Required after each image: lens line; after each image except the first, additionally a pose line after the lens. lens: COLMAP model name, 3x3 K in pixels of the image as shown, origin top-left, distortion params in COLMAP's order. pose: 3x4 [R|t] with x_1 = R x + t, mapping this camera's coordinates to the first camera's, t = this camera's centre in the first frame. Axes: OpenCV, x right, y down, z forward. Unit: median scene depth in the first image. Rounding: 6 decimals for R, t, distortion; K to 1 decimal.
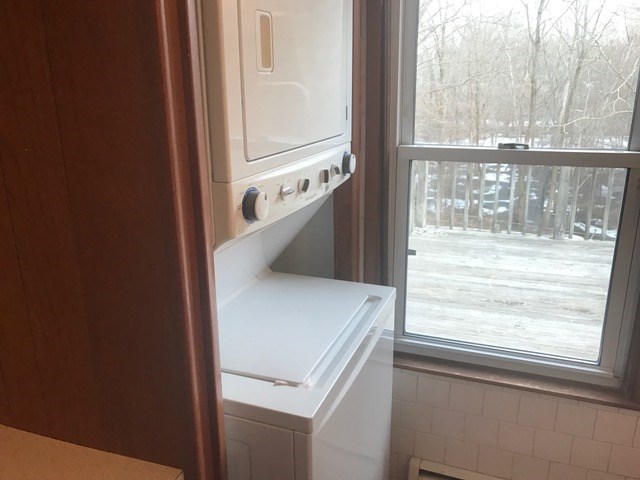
lens RADIAL K [[527.3, 0, 316.5], [0, 527.3, 235.8], [0, 0, 1]] dist [0.013045, -0.002725]
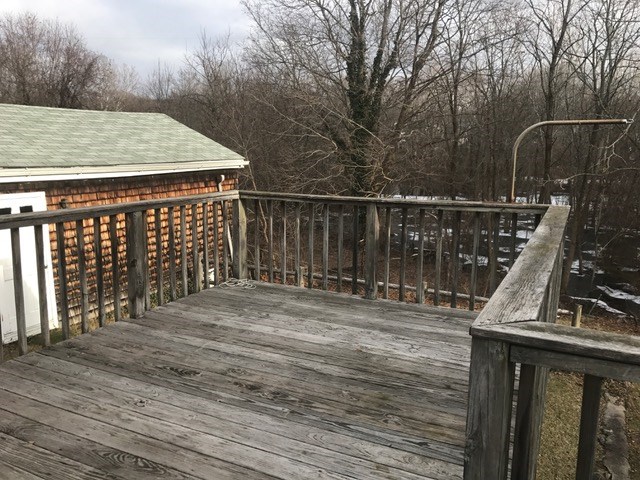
lens RADIAL K [[527.3, 0, 321.3], [0, 527.3, 240.5], [0, 0, 1]] dist [0.013045, -0.002725]
pose [[0.995360, 0.038348, -0.088244, 0.454104], [-0.045946, 0.995257, -0.085745, -0.010728], [0.084538, 0.089401, 0.992402, 0.134020]]
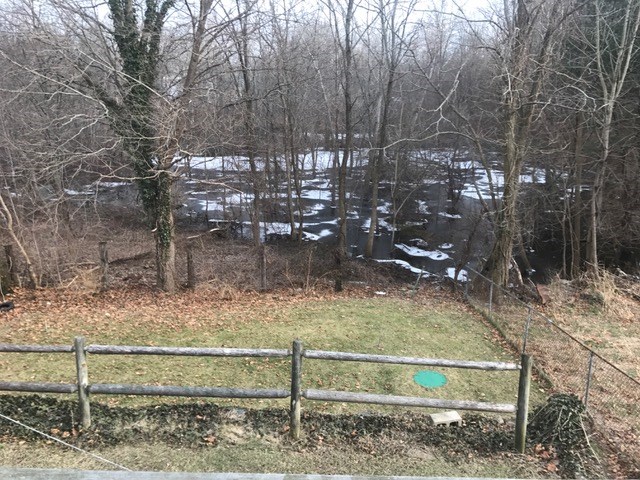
lens RADIAL K [[527.3, 0, 323.9], [0, 527.3, 239.9], [0, 0, 1]] dist [0.013045, -0.002725]
pose [[0.945946, -0.063650, 0.318017, 0.356635], [0.067778, 0.997699, -0.001919, -0.234606], [-0.317163, 0.023370, 0.948083, 0.824732]]
